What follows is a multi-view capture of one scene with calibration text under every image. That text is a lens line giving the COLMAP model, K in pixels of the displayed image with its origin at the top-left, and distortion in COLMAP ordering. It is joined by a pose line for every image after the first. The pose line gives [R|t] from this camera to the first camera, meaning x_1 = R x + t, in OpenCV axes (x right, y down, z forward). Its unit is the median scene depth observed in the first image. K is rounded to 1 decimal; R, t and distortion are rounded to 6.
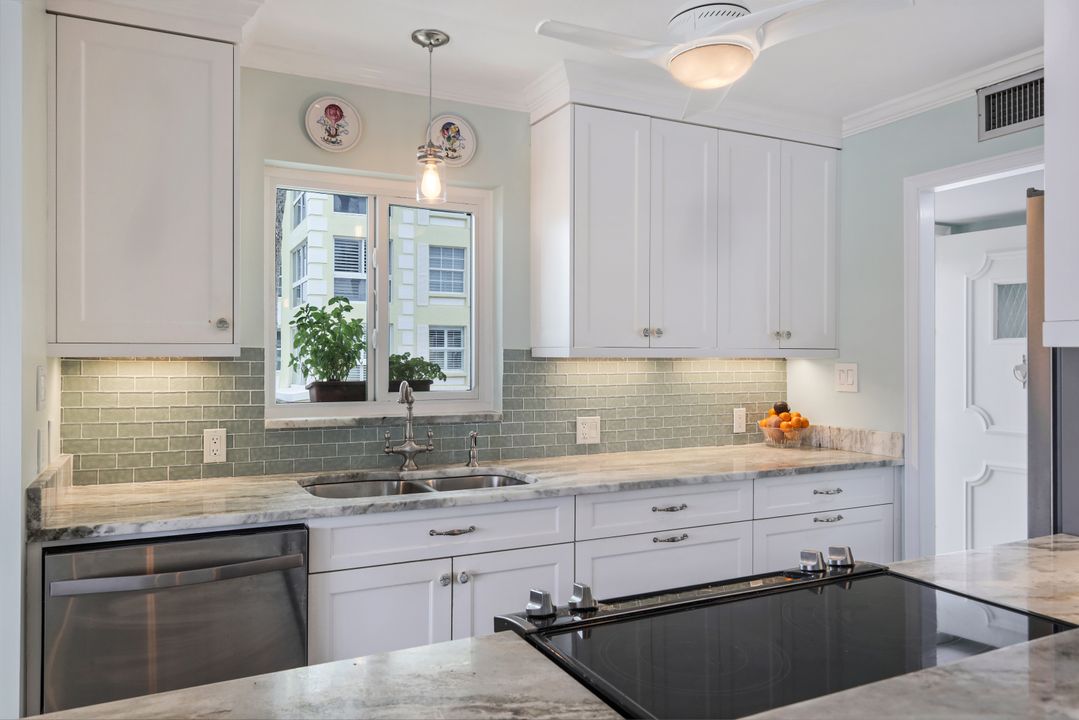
lens RADIAL K [[751.9, 0, 535.7], [0, 751.9, 357.6], [0, 0, 1]] dist [-0.002558, -0.001733]
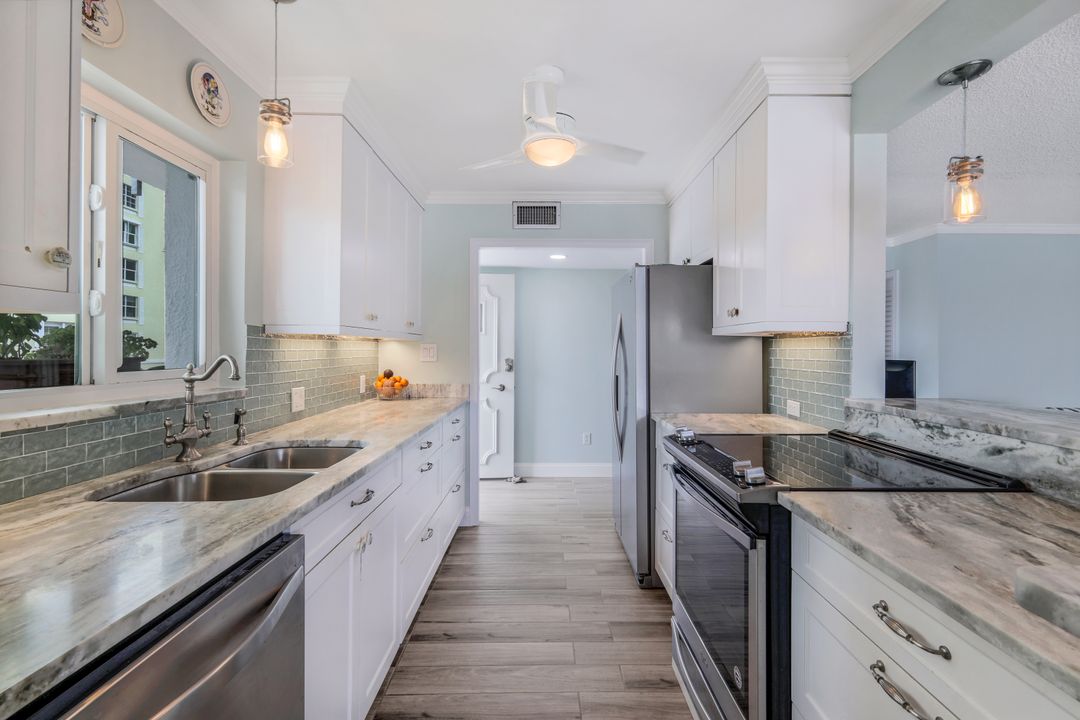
lens RADIAL K [[473.2, 0, 541.6], [0, 473.2, 350.3], [0, 0, 1]] dist [0.008293, -0.001976]
pose [[0.447707, -0.001044, 0.894180, -0.442221], [-0.004084, 0.999986, 0.003213, 0.019504], [-0.894171, -0.005091, 0.447697, 0.370297]]
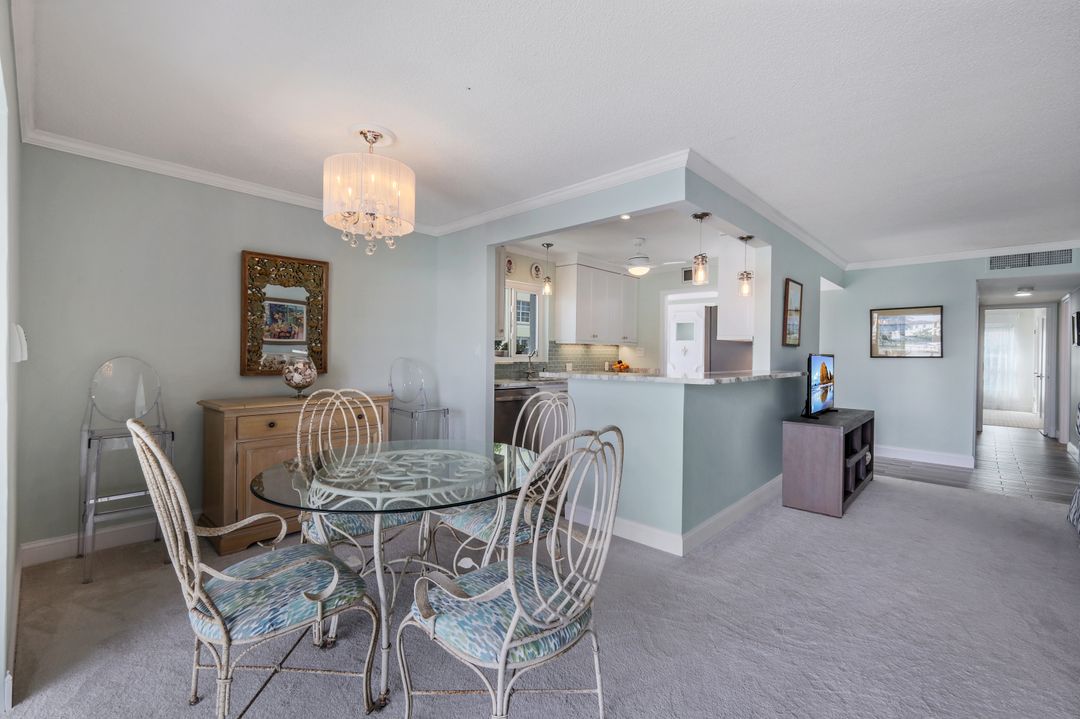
lens RADIAL K [[473.2, 0, 540.2], [0, 473.2, 356.5], [0, 0, 1]] dist [0.008293, -0.001976]
pose [[0.935619, 0.002965, 0.352999, -0.763555], [-0.004359, 0.999986, 0.003156, 0.048218], [-0.352984, -0.004491, 0.935619, -0.787610]]
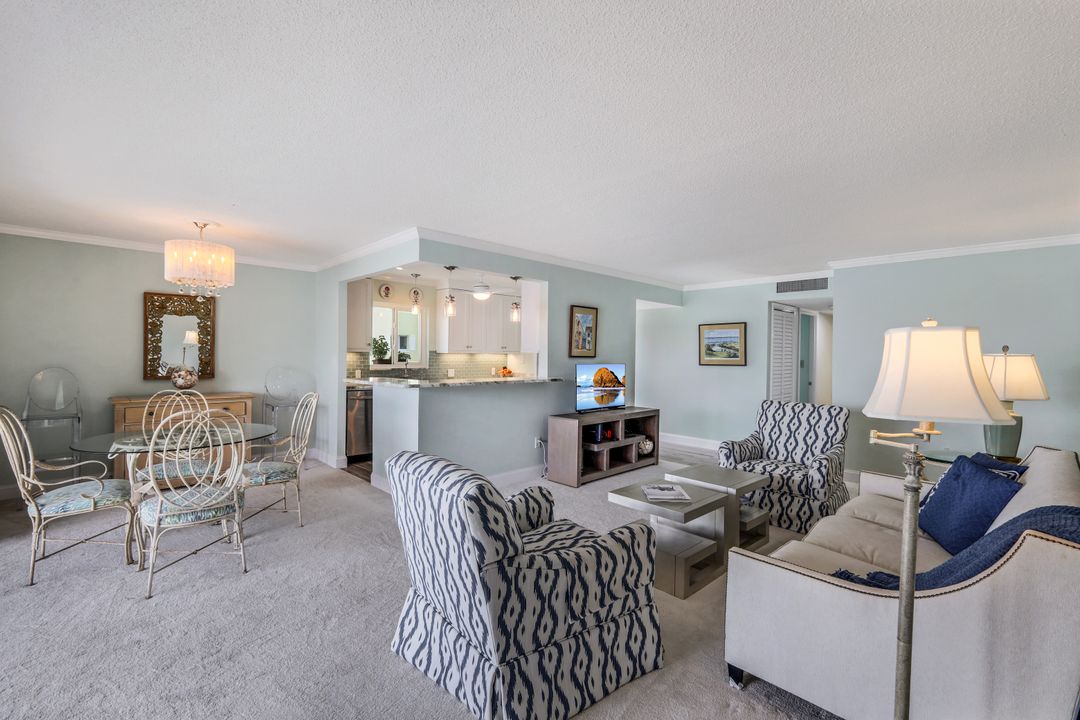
lens RADIAL K [[473.2, 0, 537.6], [0, 473.2, 355.8], [0, 0, 1]] dist [0.008293, -0.001976]
pose [[0.952882, 0.005259, 0.303295, -0.246651], [-0.005514, 0.999985, -0.000015, 0.011575], [-0.303290, -0.001658, 0.952897, -1.422118]]
